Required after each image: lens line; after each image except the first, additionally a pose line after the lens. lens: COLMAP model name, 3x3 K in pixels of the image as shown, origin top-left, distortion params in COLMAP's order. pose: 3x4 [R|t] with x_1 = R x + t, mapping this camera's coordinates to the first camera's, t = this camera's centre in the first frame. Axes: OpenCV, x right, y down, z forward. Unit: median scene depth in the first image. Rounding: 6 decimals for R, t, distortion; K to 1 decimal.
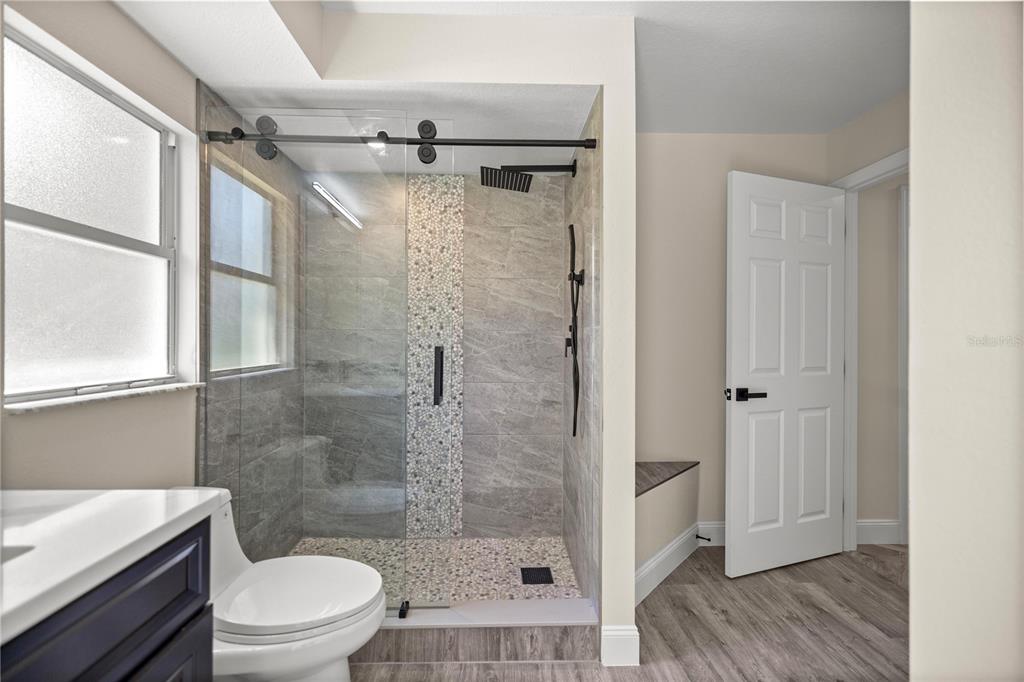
lens RADIAL K [[429.3, 0, 508.0], [0, 429.3, 340.7], [0, 0, 1]] dist [0.002233, 0.000713]
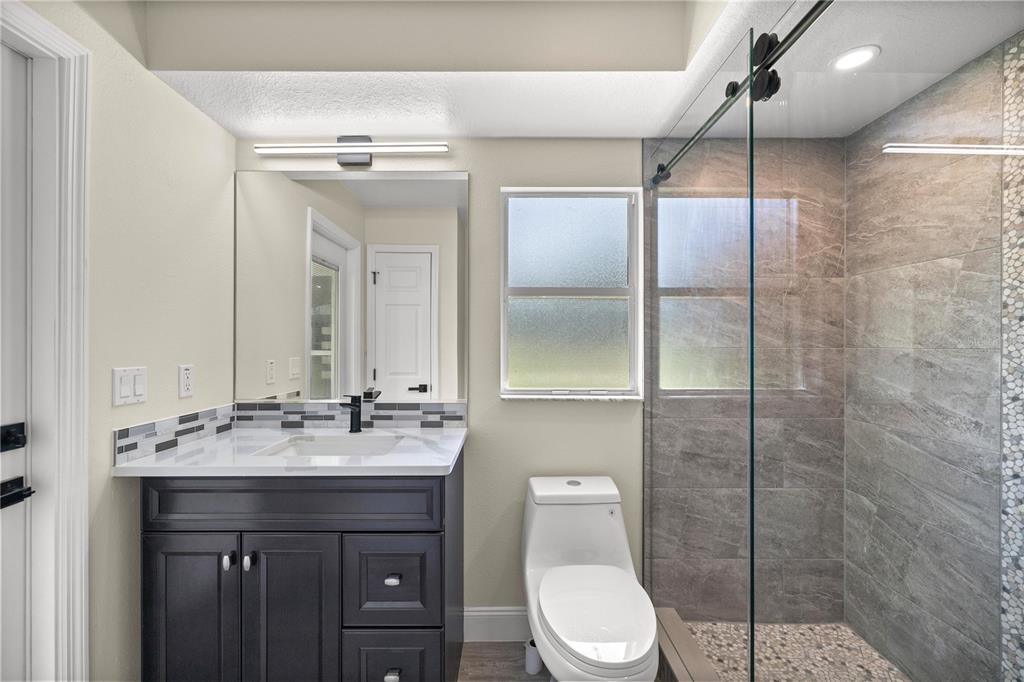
lens RADIAL K [[425.9, 0, 506.6], [0, 425.9, 344.8], [0, 0, 1]] dist [0.000161, 0.000065]
pose [[-0.028642, -0.003392, -0.999584, 0.290469], [-0.003282, 0.999989, -0.003300, -0.026455], [0.999584, 0.003186, -0.028652, 0.427370]]
